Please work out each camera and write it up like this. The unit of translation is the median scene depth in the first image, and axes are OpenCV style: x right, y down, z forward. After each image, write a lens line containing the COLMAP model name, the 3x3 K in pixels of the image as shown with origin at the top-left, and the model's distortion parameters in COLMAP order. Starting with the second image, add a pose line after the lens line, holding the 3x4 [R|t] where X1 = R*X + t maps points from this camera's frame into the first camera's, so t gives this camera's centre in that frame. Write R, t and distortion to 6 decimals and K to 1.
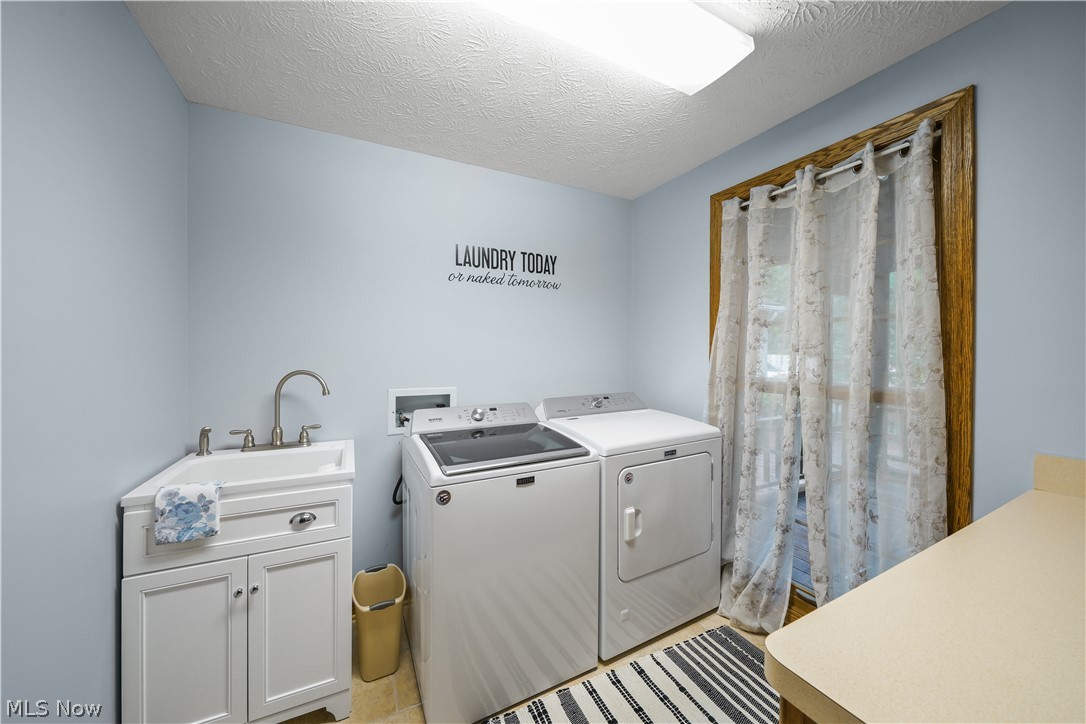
lens RADIAL K [[379.7, 0, 532.5], [0, 379.7, 348.8], [0, 0, 1]] dist [-0.002508, -0.000157]
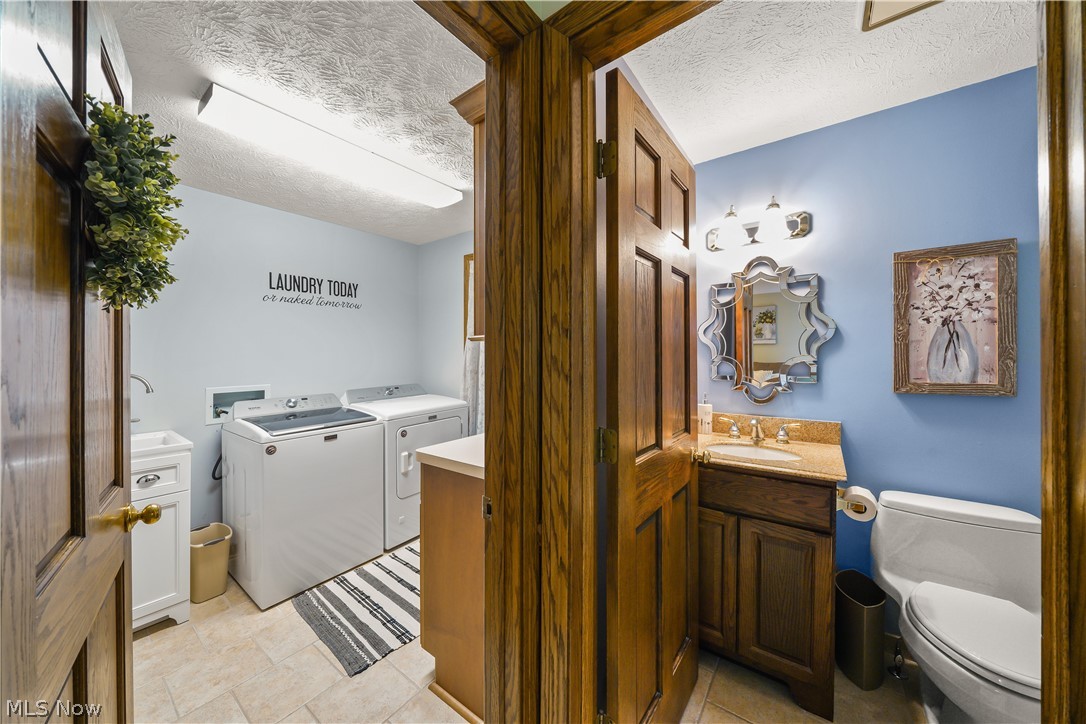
lens RADIAL K [[379.7, 0, 532.5], [0, 379.7, 348.8], [0, 0, 1]] dist [-0.002508, -0.000157]
pose [[0.896615, -0.004779, 0.442786, 0.026912], [0.008362, 0.999946, -0.006140, -0.003672], [-0.442733, 0.009208, 0.896606, -0.575466]]
